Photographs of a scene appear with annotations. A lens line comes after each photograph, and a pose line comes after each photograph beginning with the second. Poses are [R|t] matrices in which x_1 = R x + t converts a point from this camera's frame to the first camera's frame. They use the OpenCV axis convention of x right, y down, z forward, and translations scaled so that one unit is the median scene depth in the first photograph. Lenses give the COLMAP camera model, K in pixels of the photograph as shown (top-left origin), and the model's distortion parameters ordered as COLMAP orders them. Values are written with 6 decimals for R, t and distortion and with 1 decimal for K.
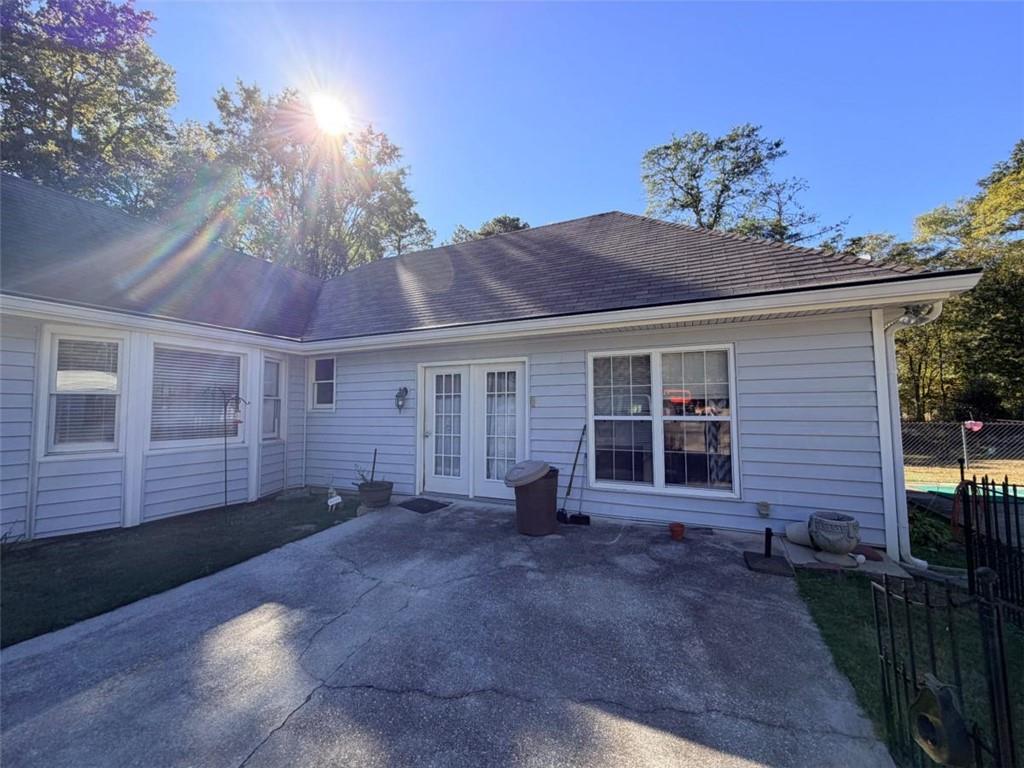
lens RADIAL K [[408.9, 0, 512.0], [0, 408.9, 384.0], [0, 0, 1]] dist [0.000926, 0.000103]
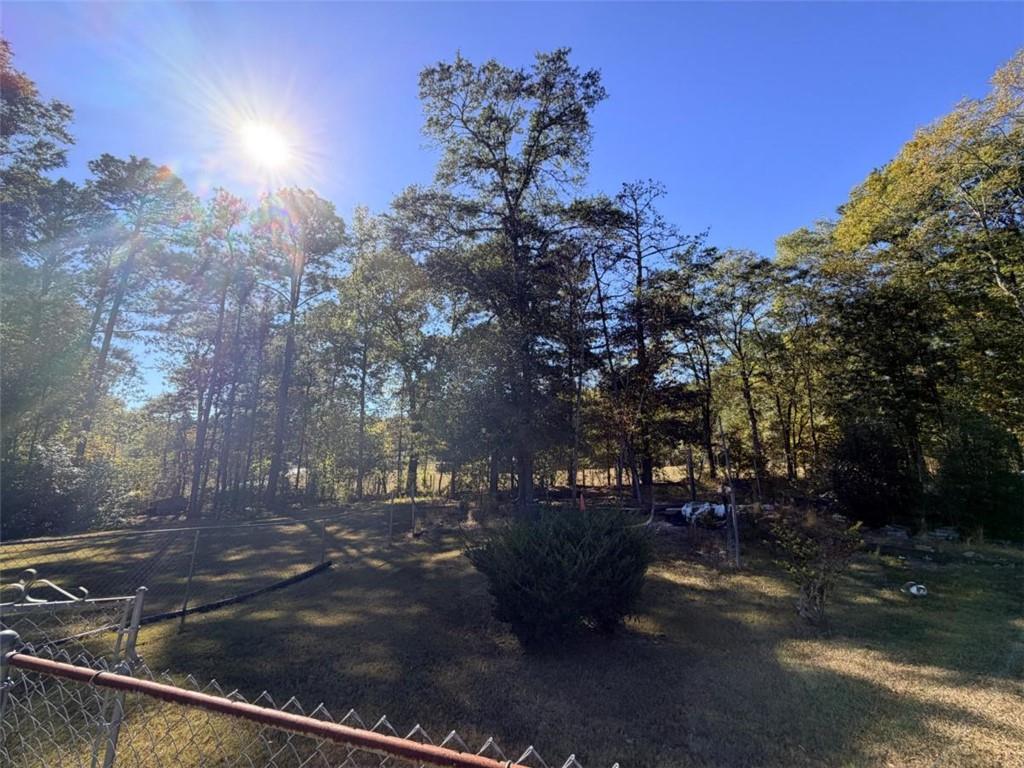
lens RADIAL K [[408.9, 0, 512.0], [0, 408.9, 384.0], [0, 0, 1]] dist [0.000926, 0.000103]
pose [[0.983715, 0.046144, 0.173713, 0.310411], [-0.027614, 0.993809, -0.107618, 0.009957], [-0.177603, 0.101068, 0.978898, 0.296050]]
